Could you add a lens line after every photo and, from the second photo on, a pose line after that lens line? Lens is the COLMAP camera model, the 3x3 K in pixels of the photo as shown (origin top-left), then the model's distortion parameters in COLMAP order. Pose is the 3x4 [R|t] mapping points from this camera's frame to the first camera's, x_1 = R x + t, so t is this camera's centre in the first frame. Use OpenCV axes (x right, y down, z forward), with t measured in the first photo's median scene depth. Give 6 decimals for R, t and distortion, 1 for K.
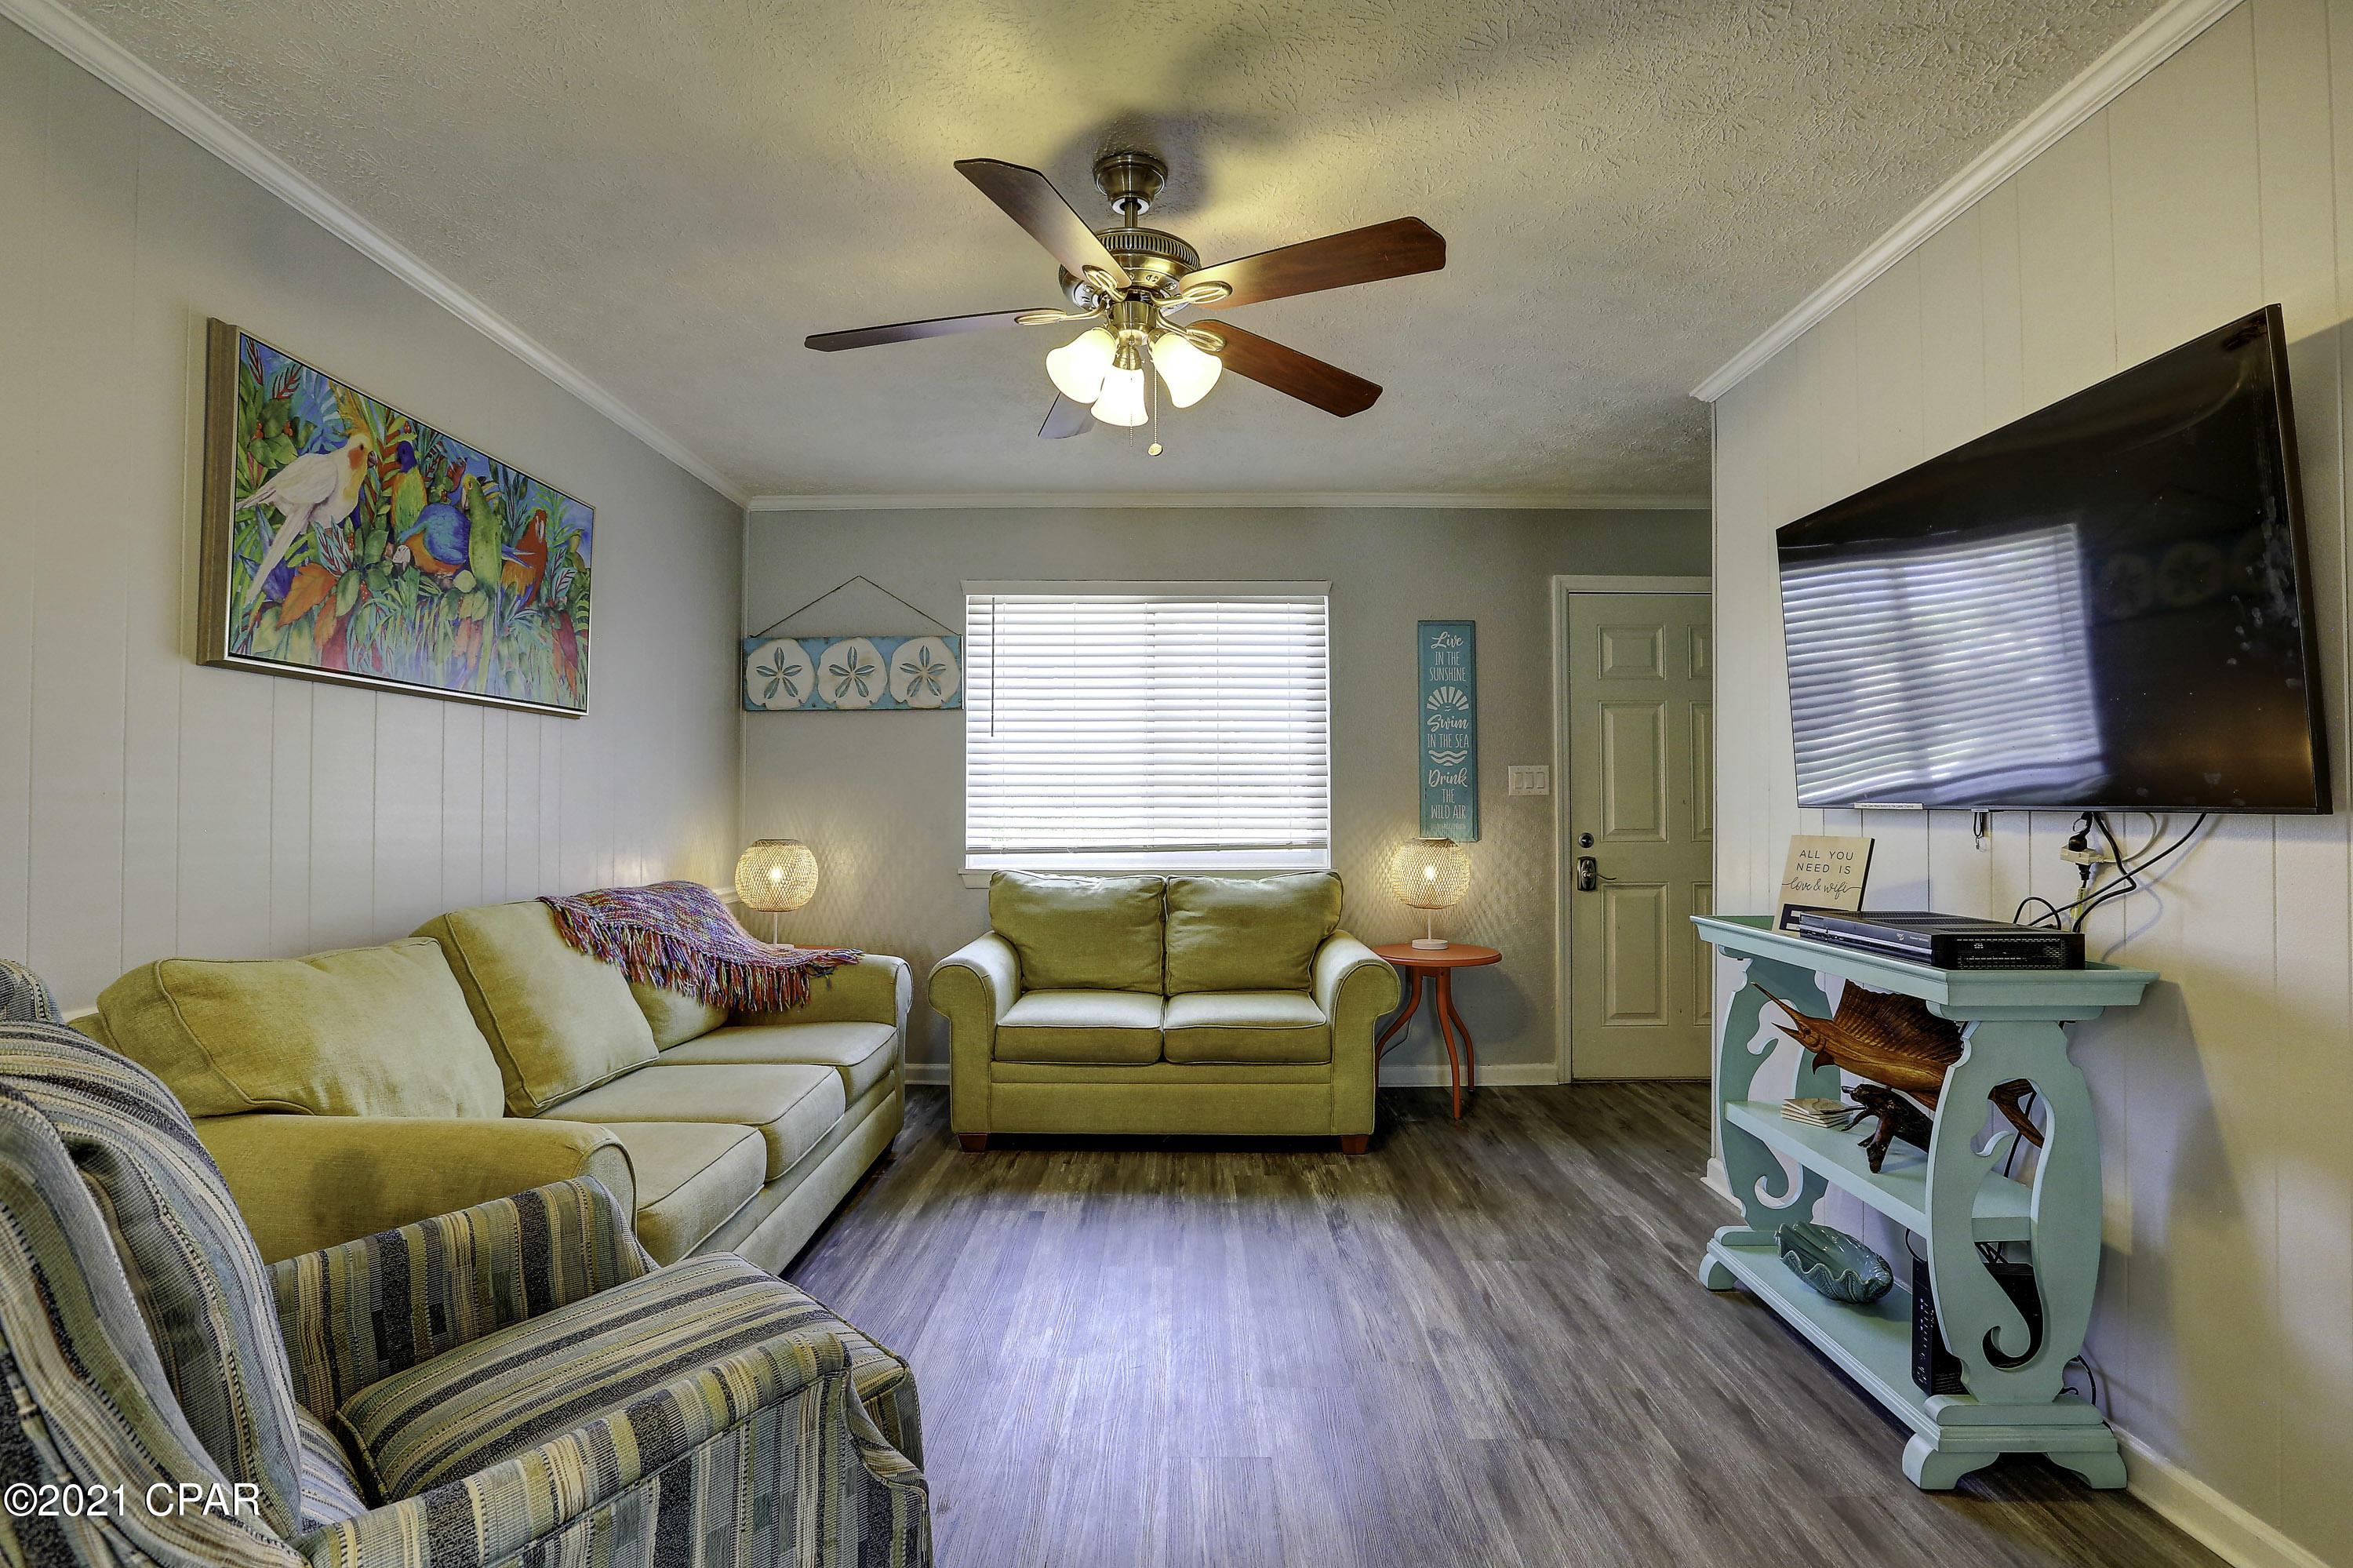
lens RADIAL K [[1087.1, 0, 1184.5], [0, 1087.1, 787.1], [0, 0, 1]] dist [-0.051103, 0.015802]
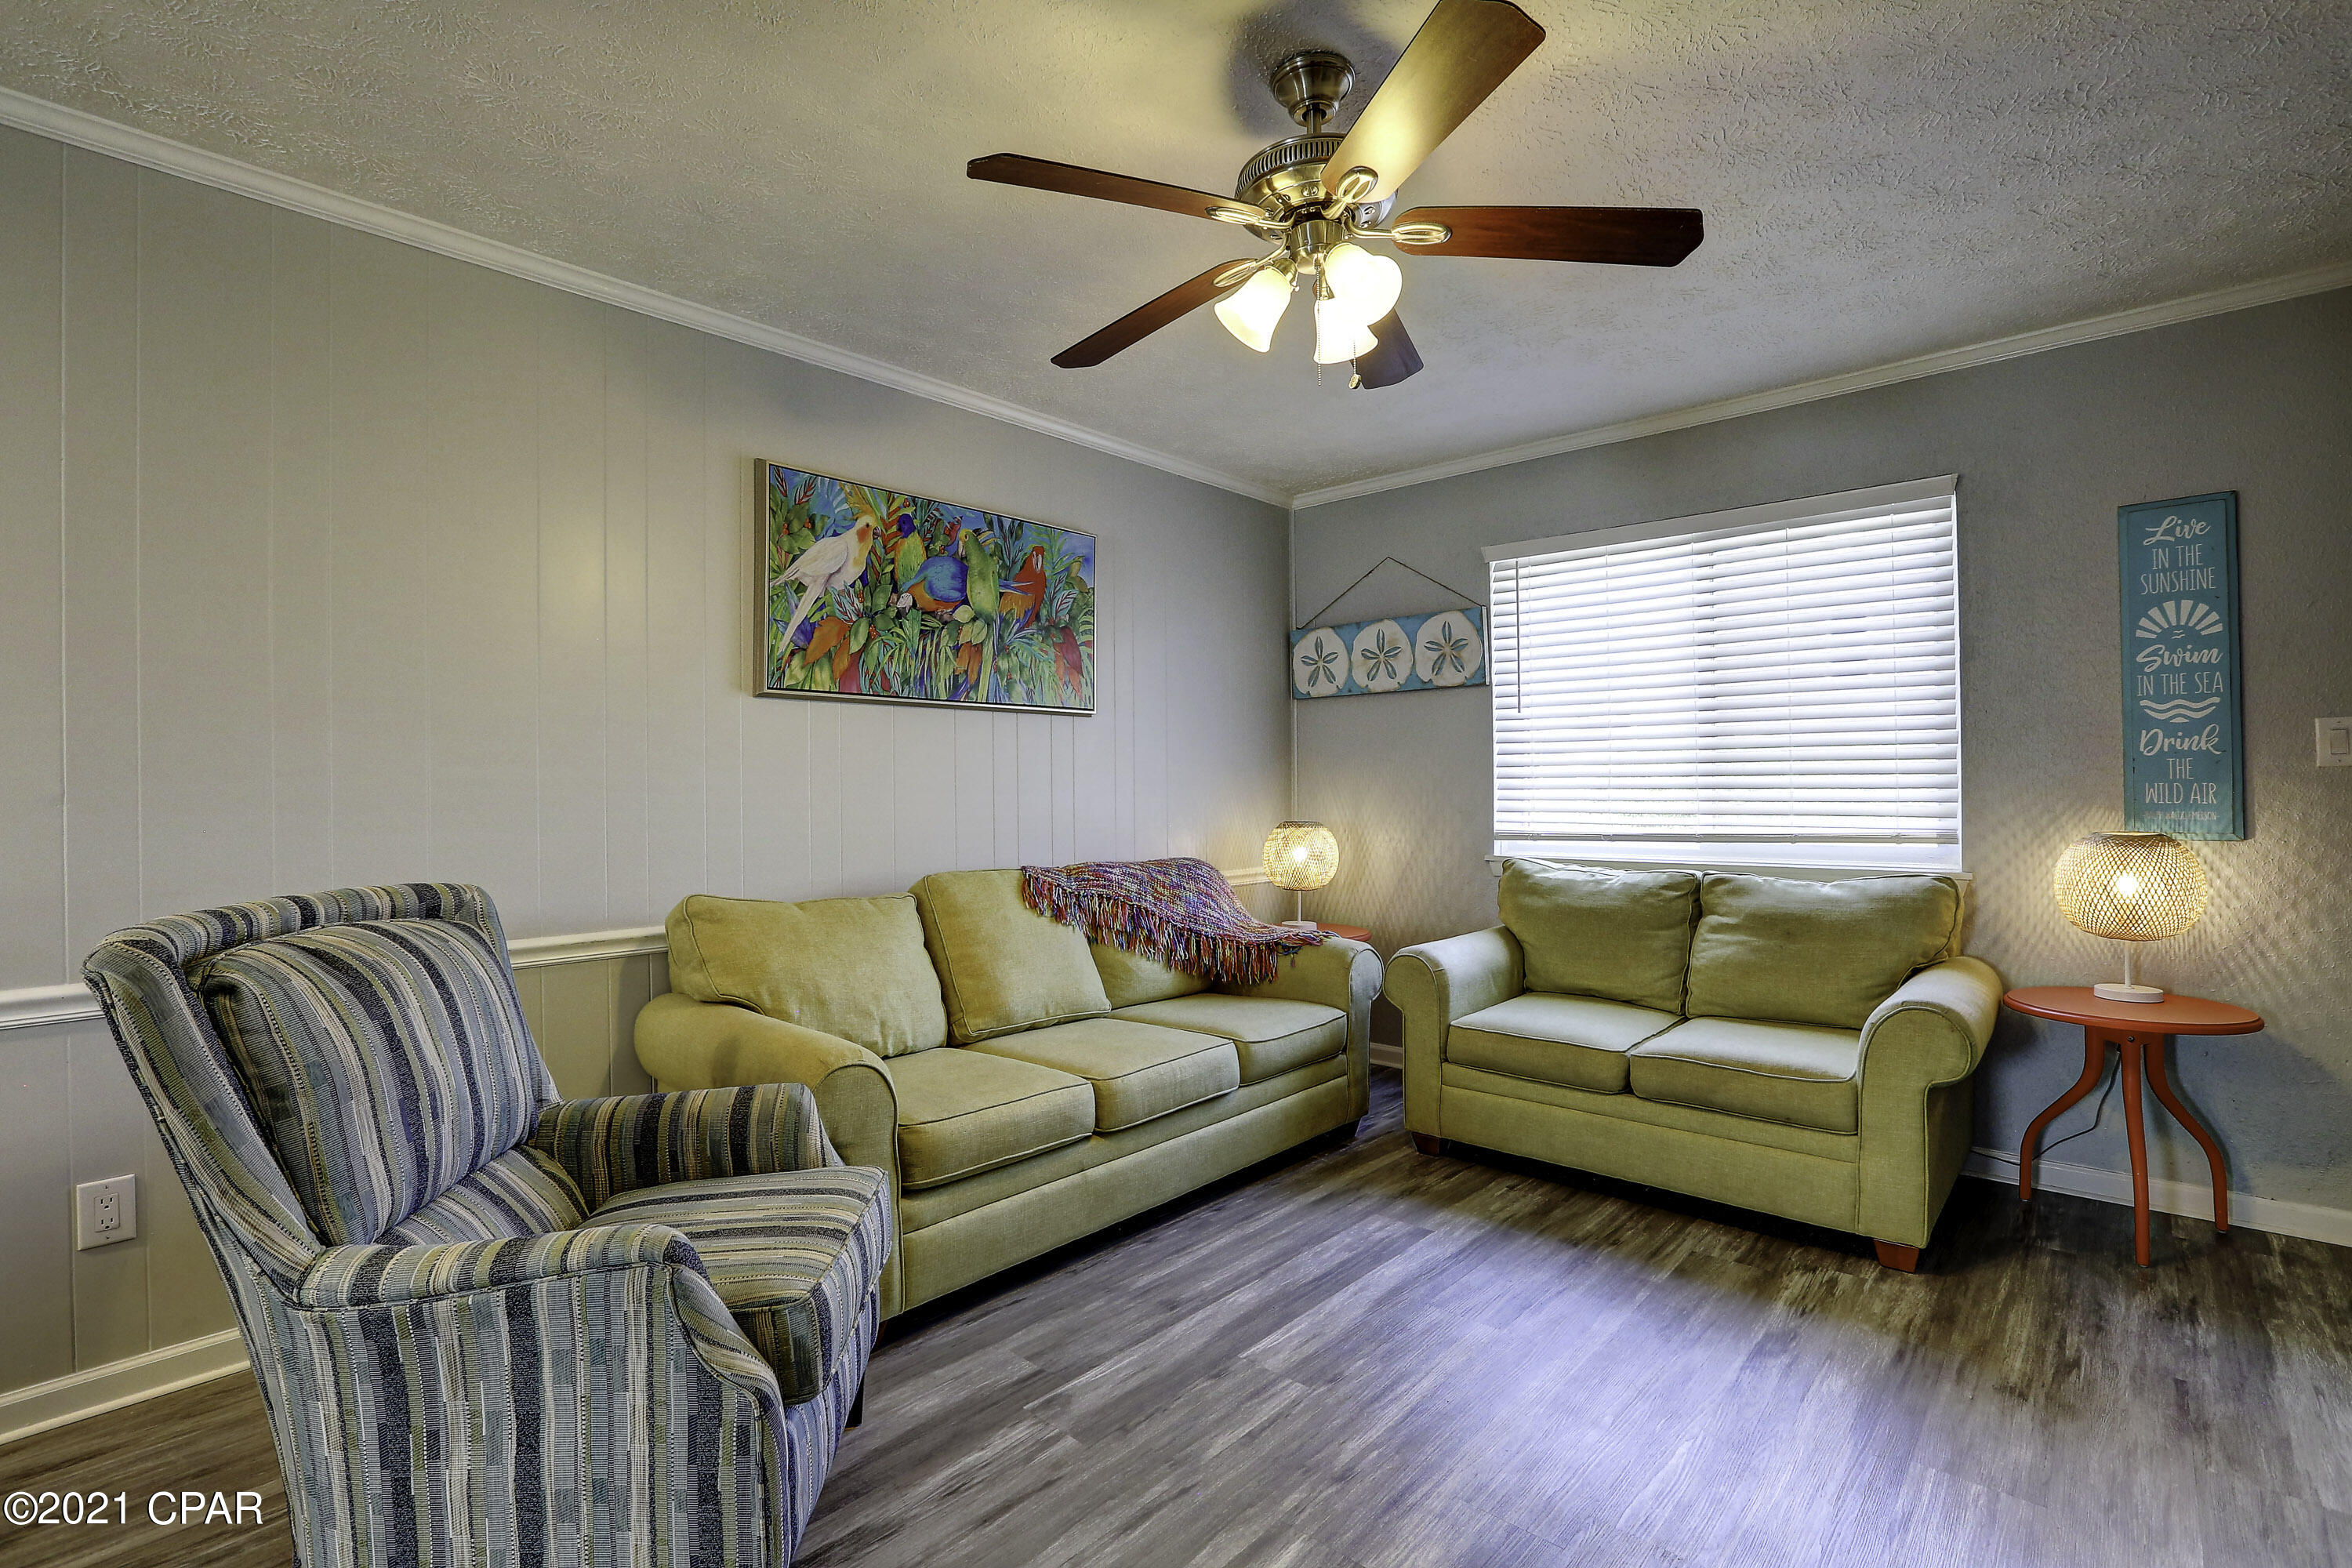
lens RADIAL K [[1086.6, 0, 1157.4], [0, 1086.6, 787.9], [0, 0, 1]] dist [-0.051103, 0.015802]
pose [[0.734870, -0.005512, -0.678185, 0.310363], [0.017777, 0.999780, 0.011136, 0.002440], [0.677975, -0.020239, 0.734807, 0.173453]]
